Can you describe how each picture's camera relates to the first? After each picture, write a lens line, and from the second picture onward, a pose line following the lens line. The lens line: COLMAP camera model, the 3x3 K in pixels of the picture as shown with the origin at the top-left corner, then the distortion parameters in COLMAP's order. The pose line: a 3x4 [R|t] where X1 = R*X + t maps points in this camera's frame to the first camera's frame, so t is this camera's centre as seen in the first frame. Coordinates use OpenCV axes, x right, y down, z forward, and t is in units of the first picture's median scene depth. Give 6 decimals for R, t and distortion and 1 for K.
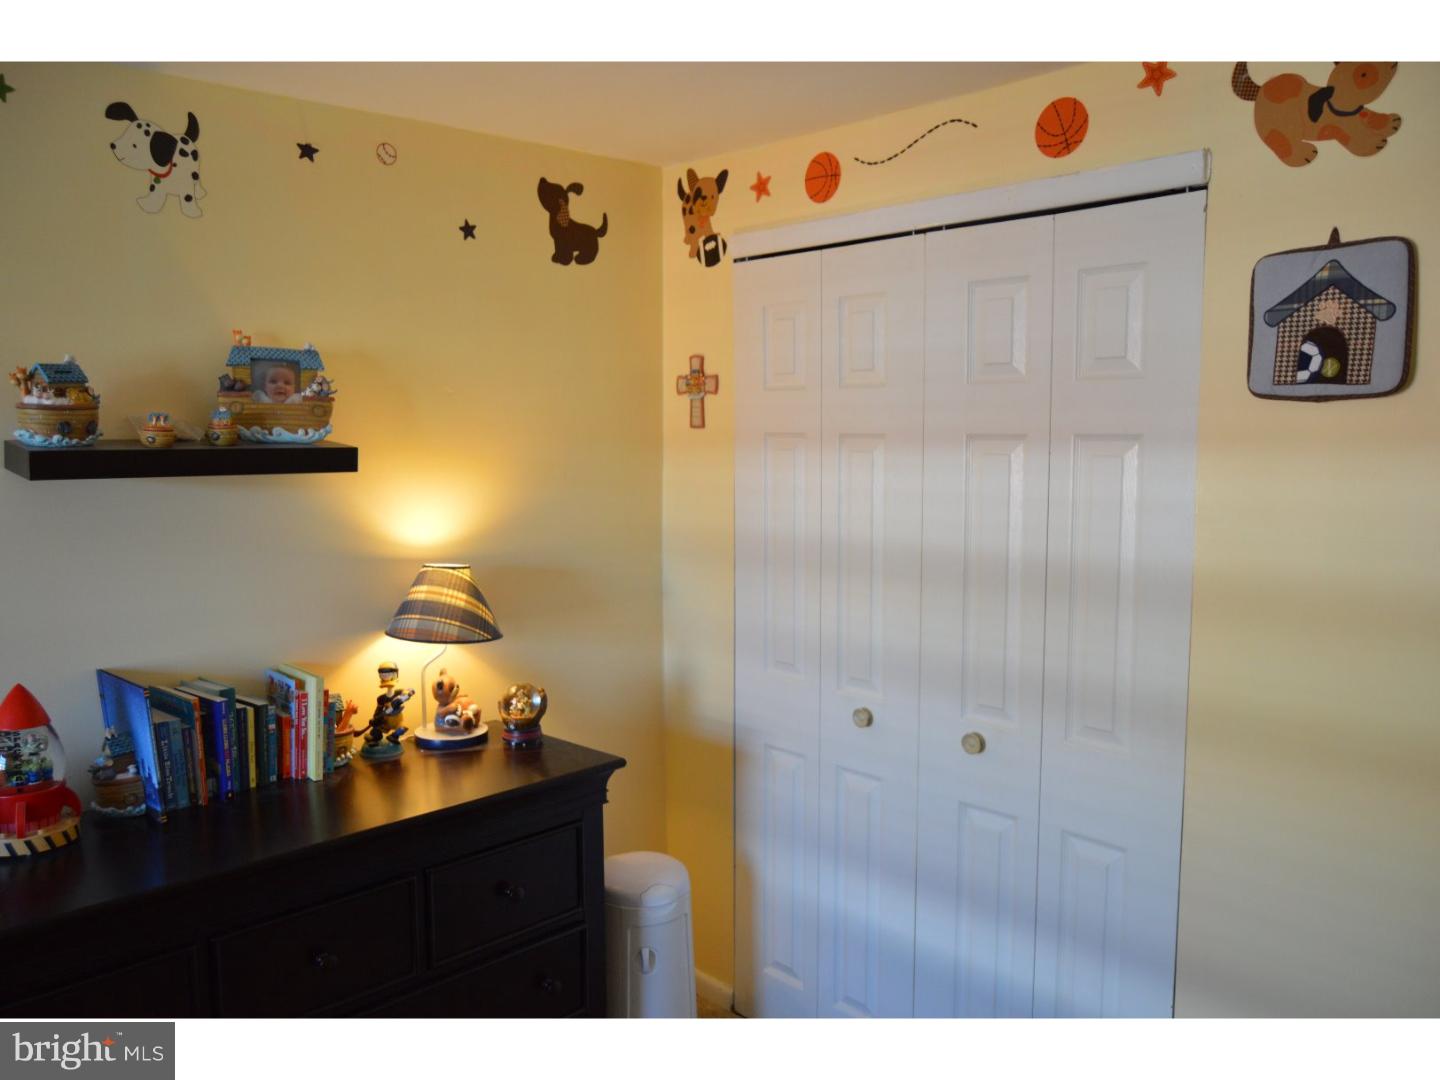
lens RADIAL K [[1144.1, 0, 726.3], [0, 1144.1, 546.5], [0, 0, 1]] dist [-0.005453, -0.002786]
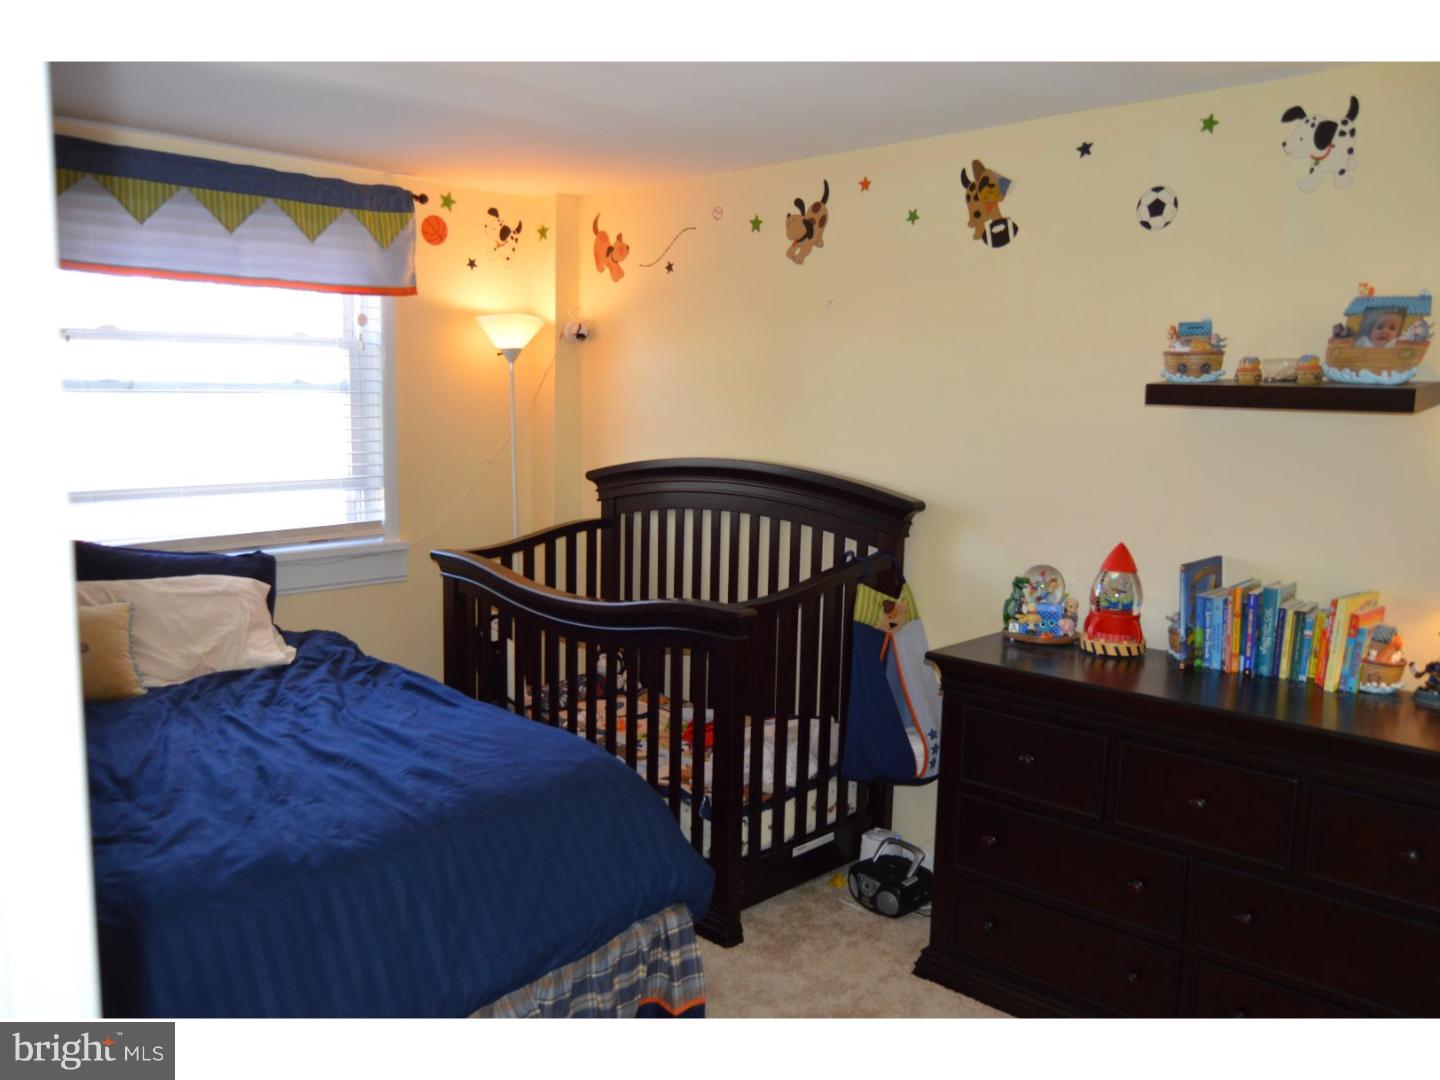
lens RADIAL K [[1144.1, 0, 726.3], [0, 1144.1, 546.5], [0, 0, 1]] dist [-0.005453, -0.002786]
pose [[0.001983, 0.158643, -0.987334, 0.751456], [-0.110893, 0.981281, 0.157448, -0.043174], [0.993830, 0.109176, 0.019539, 0.397071]]
